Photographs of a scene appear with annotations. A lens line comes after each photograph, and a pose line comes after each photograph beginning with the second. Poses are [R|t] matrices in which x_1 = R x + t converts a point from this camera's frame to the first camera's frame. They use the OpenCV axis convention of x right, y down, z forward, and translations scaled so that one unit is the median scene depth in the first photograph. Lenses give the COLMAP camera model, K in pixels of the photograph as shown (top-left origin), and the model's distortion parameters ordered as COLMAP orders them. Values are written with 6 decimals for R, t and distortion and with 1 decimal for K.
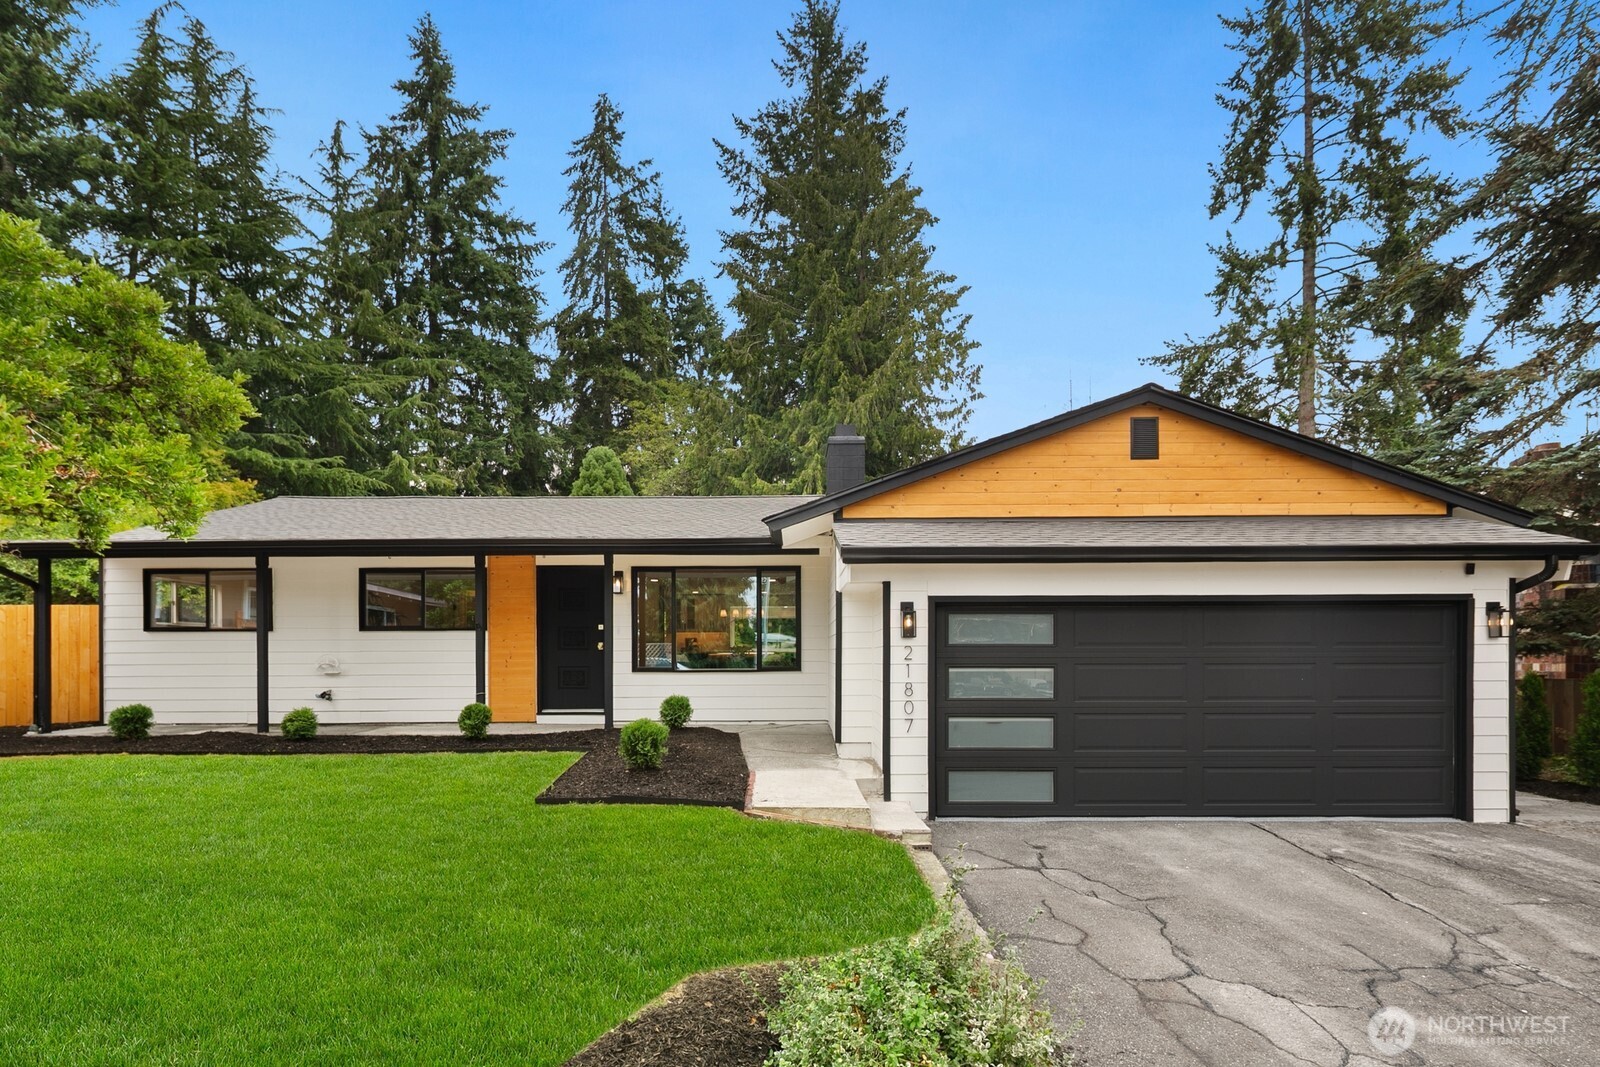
lens RADIAL K [[783.6, 0, 800.1], [0, 783.6, 662.1], [0, 0, 1]] dist [-0.002196, -0.000391]
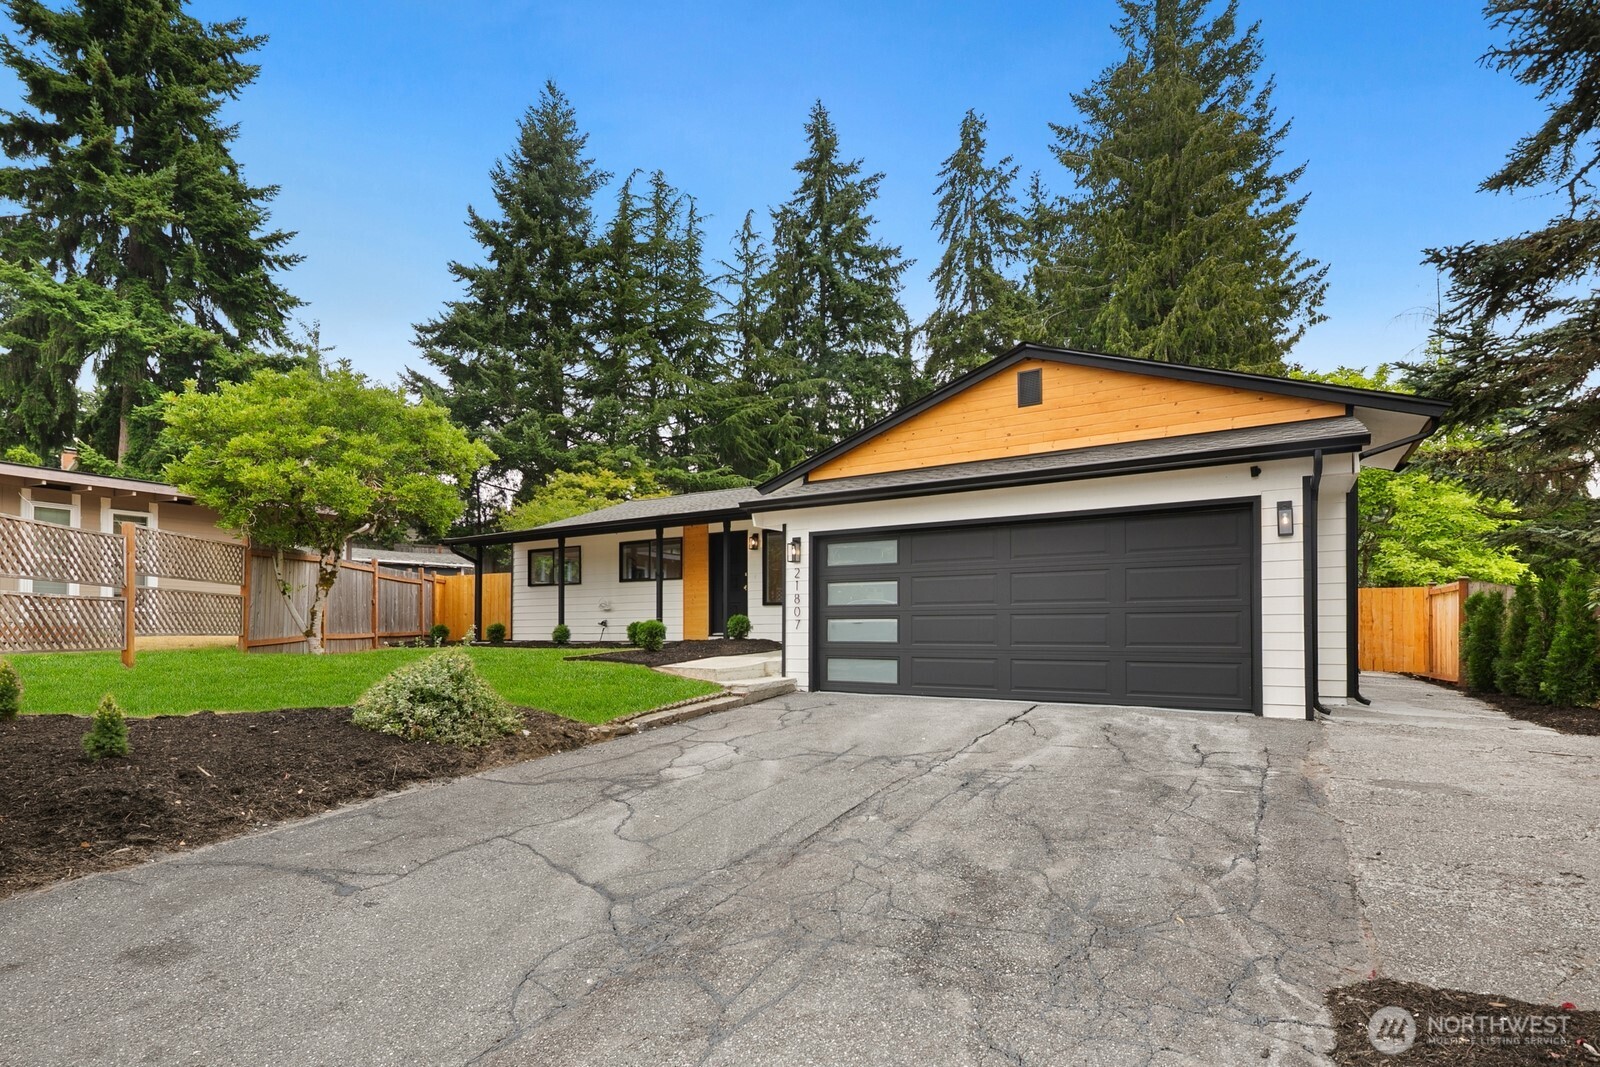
lens RADIAL K [[745.0, 0, 795.7], [0, 745.0, 618.3], [0, 0, 1]] dist [0.002202, -0.000163]
pose [[0.857916, -0.006443, -0.513749, 0.124671], [-0.003084, 0.999839, -0.017690, 0.014144], [0.513780, 0.016761, 0.857758, -0.023598]]
